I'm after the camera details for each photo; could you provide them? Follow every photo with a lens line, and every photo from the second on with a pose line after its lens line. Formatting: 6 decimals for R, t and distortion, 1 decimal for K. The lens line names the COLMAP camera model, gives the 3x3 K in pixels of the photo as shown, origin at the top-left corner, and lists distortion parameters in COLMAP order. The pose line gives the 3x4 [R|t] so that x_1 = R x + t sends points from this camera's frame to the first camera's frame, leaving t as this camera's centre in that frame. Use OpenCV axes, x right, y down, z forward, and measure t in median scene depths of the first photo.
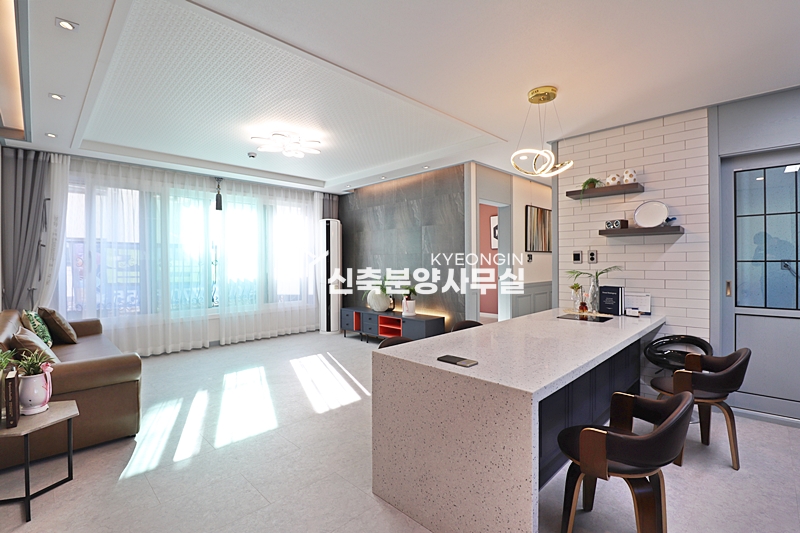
lens RADIAL K [[372.1, 0, 405.9], [0, 372.1, 263.1], [0, 0, 1]] dist [-0.003416, -0.005227]
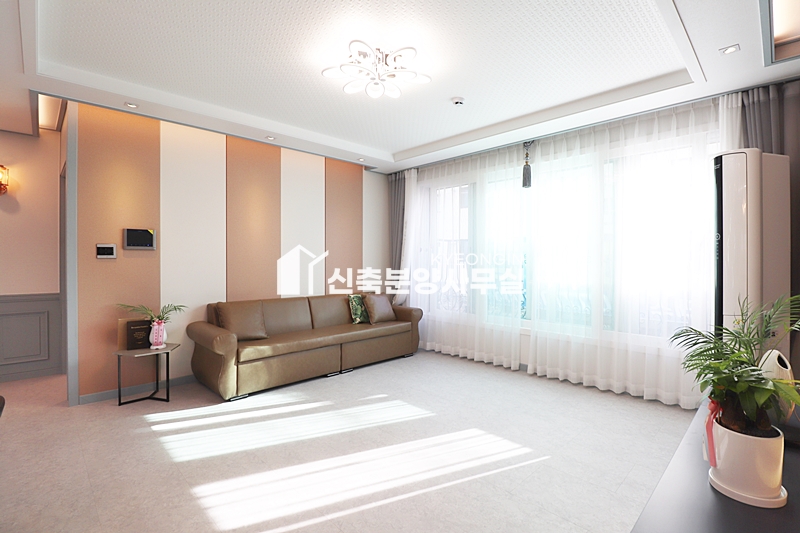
lens RADIAL K [[372.1, 0, 407.0], [0, 372.1, 260.6], [0, 0, 1]] dist [-0.003416, -0.005227]
pose [[-0.005974, 0.003509, -0.999976, 0.244898], [-0.009482, 0.999949, 0.003566, 0.001532], [0.999937, 0.009503, -0.005940, 0.829389]]
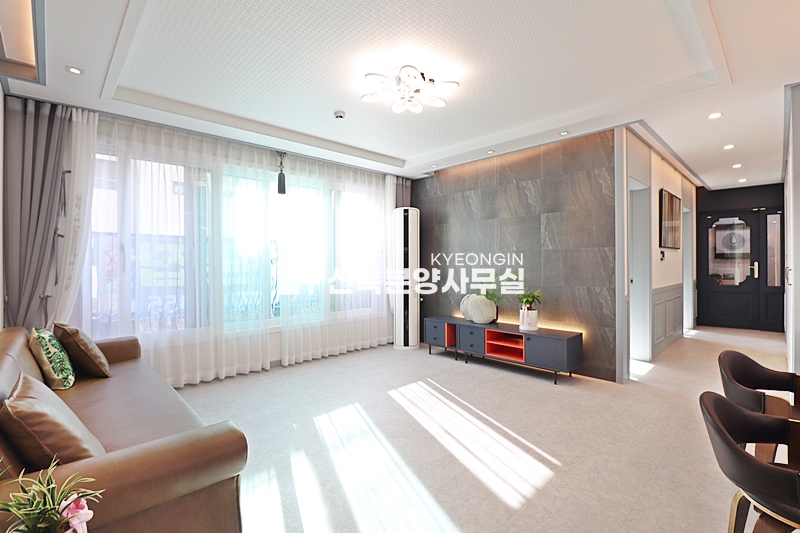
lens RADIAL K [[372.1, 0, 407.3], [0, 372.1, 262.2], [0, 0, 1]] dist [-0.003416, -0.005227]
pose [[0.999812, 0.000791, -0.019374, -0.239271], [-0.000852, 0.999995, -0.003100, 0.004520], [0.019372, 0.003116, 0.999807, 0.238420]]
